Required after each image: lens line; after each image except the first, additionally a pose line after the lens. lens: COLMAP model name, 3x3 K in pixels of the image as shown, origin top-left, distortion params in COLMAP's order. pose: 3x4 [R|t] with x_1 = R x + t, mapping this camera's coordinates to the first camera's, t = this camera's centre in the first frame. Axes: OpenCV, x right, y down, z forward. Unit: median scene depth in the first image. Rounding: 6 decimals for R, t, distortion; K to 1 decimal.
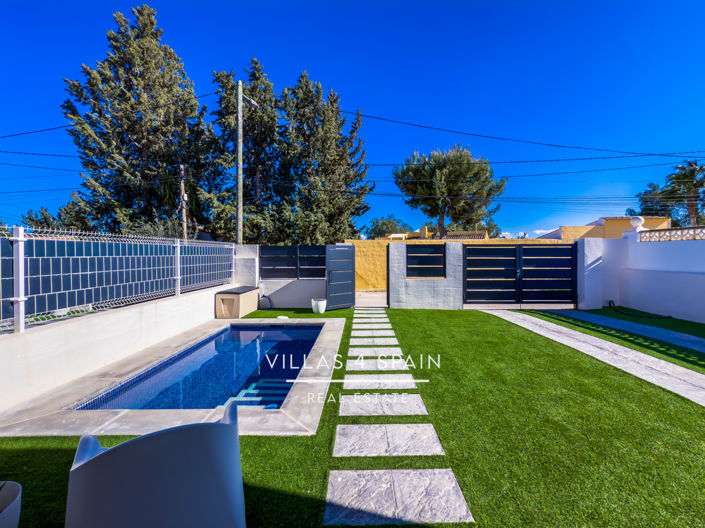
lens RADIAL K [[292.8, 0, 355.3], [0, 292.8, 261.1], [0, 0, 1]] dist [0.000433, 0.000042]
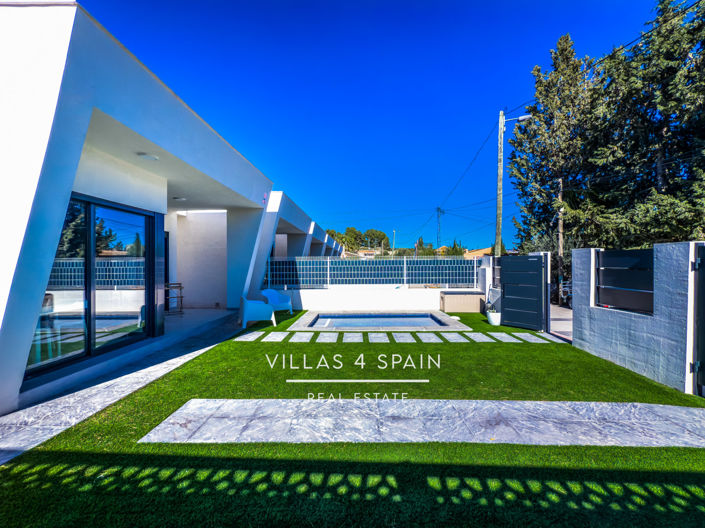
lens RADIAL K [[301.9, 0, 353.6], [0, 301.9, 262.4], [0, 0, 1]] dist [0.001041, -0.000135]
pose [[-0.018098, 0.004753, -0.999825, 0.813389], [-0.012827, 0.999905, 0.004985, -0.029632], [0.999754, 0.012915, -0.018036, 0.484856]]
